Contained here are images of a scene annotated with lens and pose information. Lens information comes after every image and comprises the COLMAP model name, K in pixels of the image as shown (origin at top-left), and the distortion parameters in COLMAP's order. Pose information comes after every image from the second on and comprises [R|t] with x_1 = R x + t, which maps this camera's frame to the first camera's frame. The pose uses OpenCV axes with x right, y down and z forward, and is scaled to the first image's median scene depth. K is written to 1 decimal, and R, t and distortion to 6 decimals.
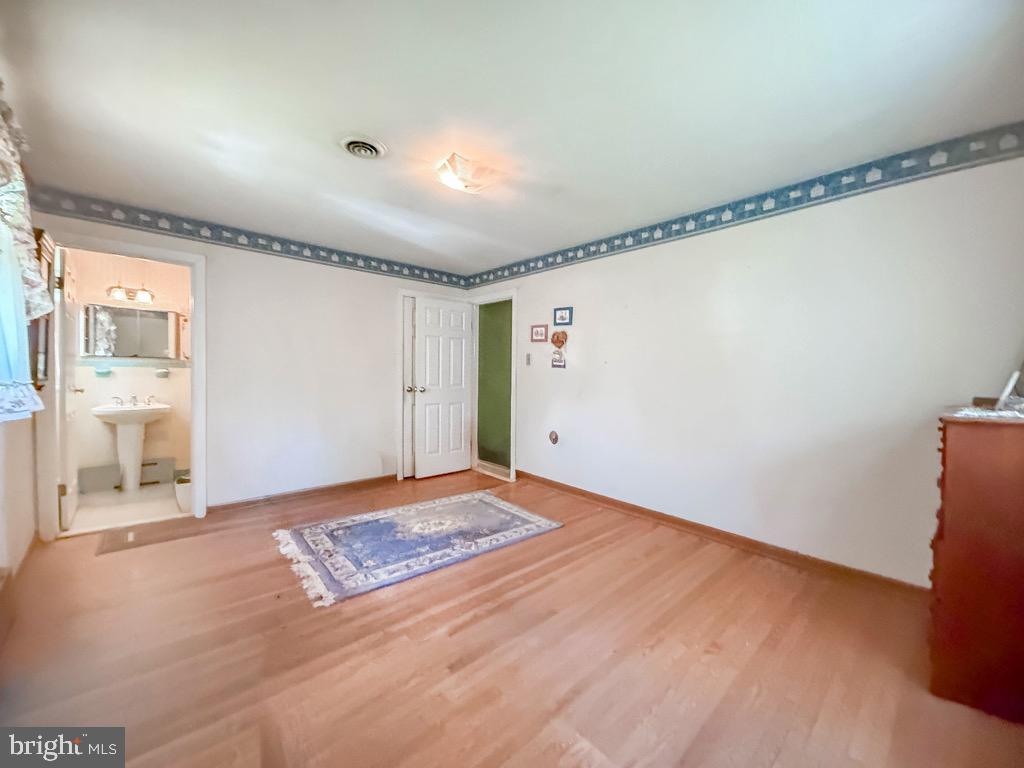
lens RADIAL K [[414.5, 0, 513.6], [0, 414.5, 384.0], [0, 0, 1]] dist [-0.001832, -0.000227]
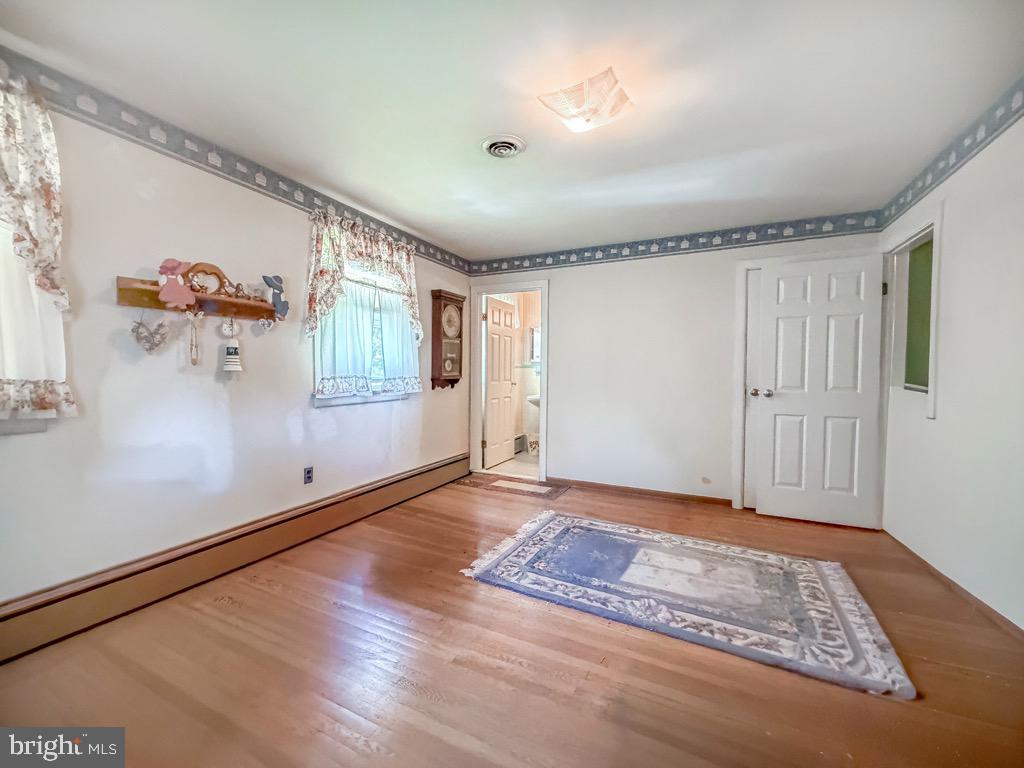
lens RADIAL K [[414.5, 0, 511.1], [0, 414.5, 383.6], [0, 0, 1]] dist [-0.001832, -0.000227]
pose [[0.351264, 0.020903, -0.936043, 0.452246], [-0.019794, 0.999693, 0.014897, -0.008336], [0.936067, 0.013295, 0.351570, 0.495825]]
